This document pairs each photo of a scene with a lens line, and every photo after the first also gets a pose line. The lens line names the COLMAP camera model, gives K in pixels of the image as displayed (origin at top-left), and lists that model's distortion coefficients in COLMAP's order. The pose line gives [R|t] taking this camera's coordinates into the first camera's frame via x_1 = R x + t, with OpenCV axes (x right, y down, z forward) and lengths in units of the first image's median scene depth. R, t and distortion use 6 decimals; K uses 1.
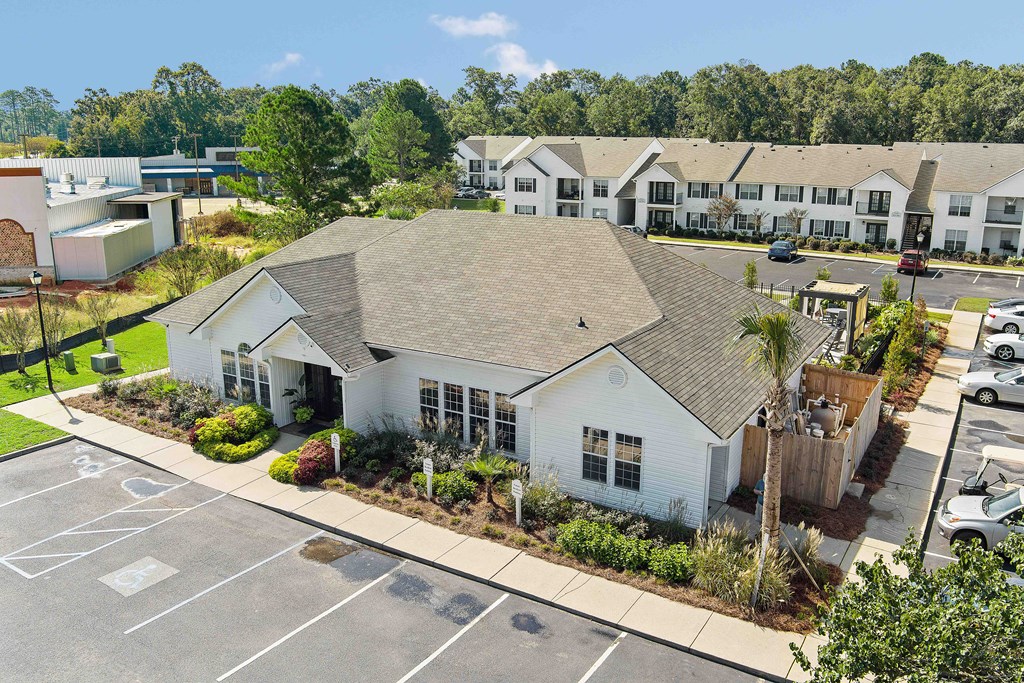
lens RADIAL K [[833.4, 0, 512.0], [0, 833.4, 341.5], [0, 0, 1]] dist [-0.066380, 0.005763]
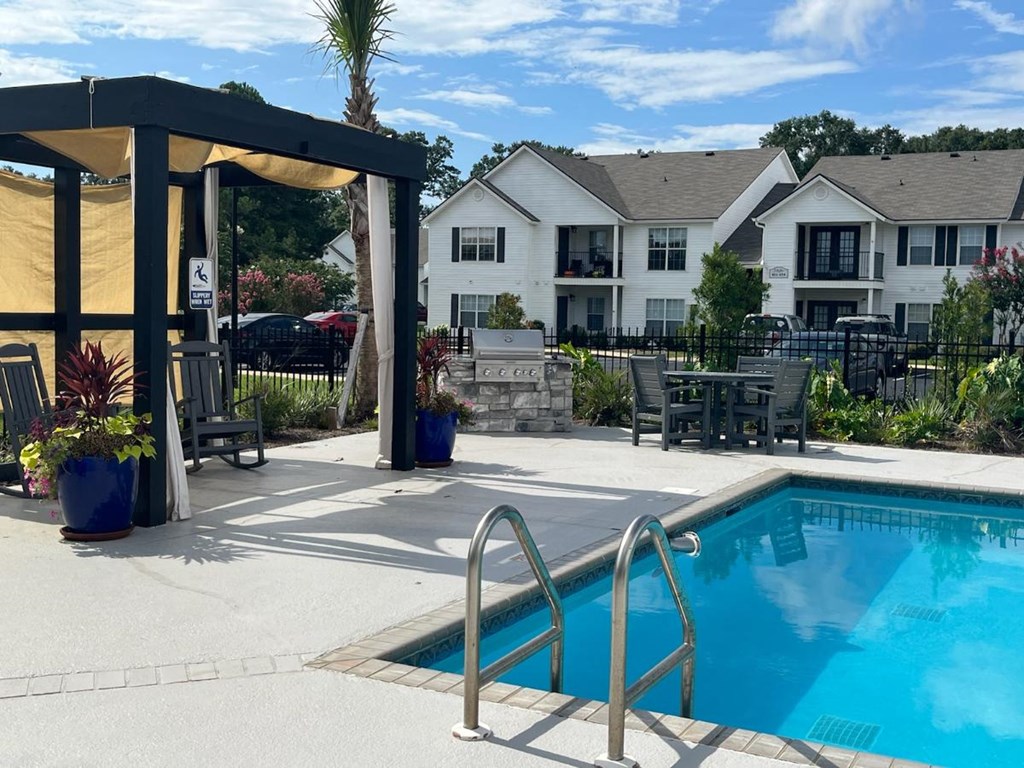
lens RADIAL K [[1142.5, 0, 512.0], [0, 1142.5, 384.0], [0, 0, 1]] dist [0.008343, 0.006984]
pose [[0.997773, 0.018400, 0.064116, -0.001846], [-0.006406, 0.983190, -0.182471, -0.016978], [-0.066396, 0.181654, 0.981119, 0.436776]]
